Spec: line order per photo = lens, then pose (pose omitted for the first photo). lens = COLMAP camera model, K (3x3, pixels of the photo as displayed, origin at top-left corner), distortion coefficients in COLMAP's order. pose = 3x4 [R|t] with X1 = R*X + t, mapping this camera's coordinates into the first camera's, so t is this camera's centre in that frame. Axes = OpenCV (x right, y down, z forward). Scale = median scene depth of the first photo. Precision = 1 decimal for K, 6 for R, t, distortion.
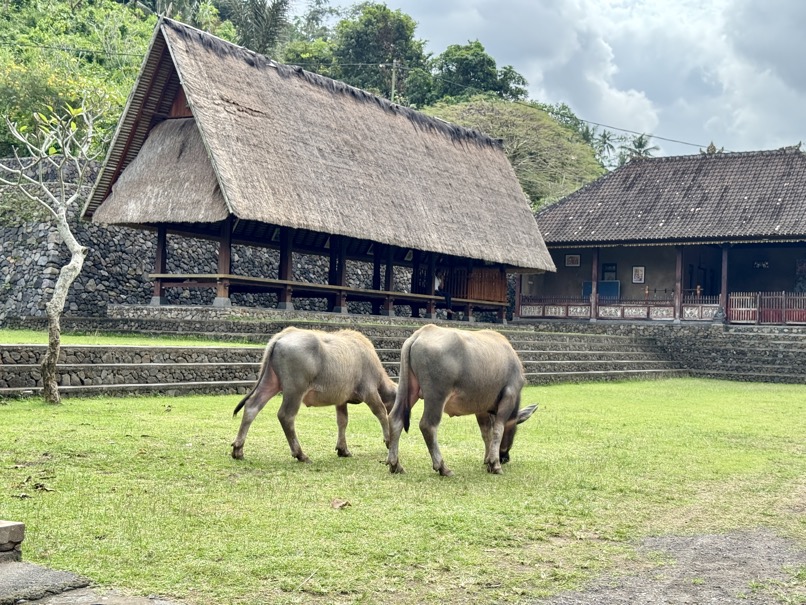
lens RADIAL K [[1101.1, 0, 403.0], [0, 1101.1, 302.5], [0, 0, 1]] dist [0.217283, -0.404012]
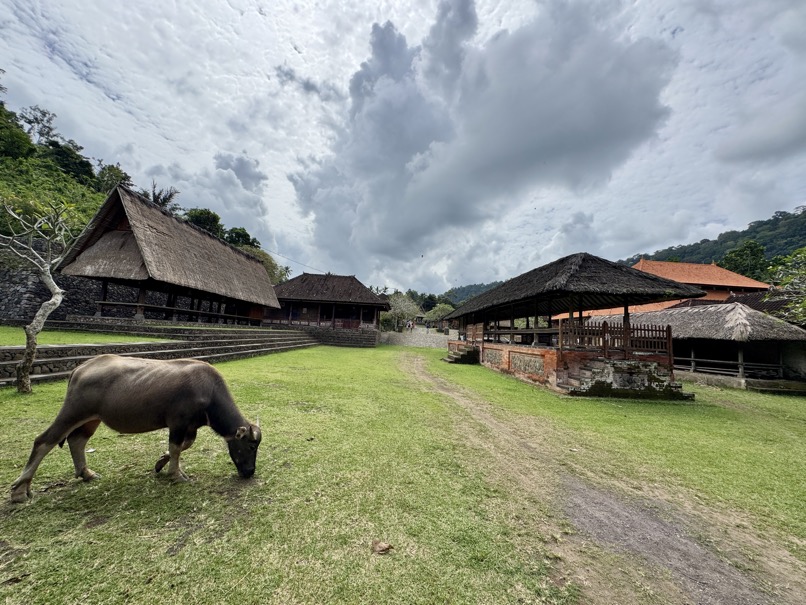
lens RADIAL K [[320.6, 0, 403.0], [0, 320.6, 302.5], [0, 0, 1]] dist [0.000945, 0.000087]
pose [[0.843605, 0.071649, 0.532162, -0.060829], [-0.047325, 0.997122, -0.059227, -0.014452], [-0.534874, 0.024780, 0.844568, 0.180375]]
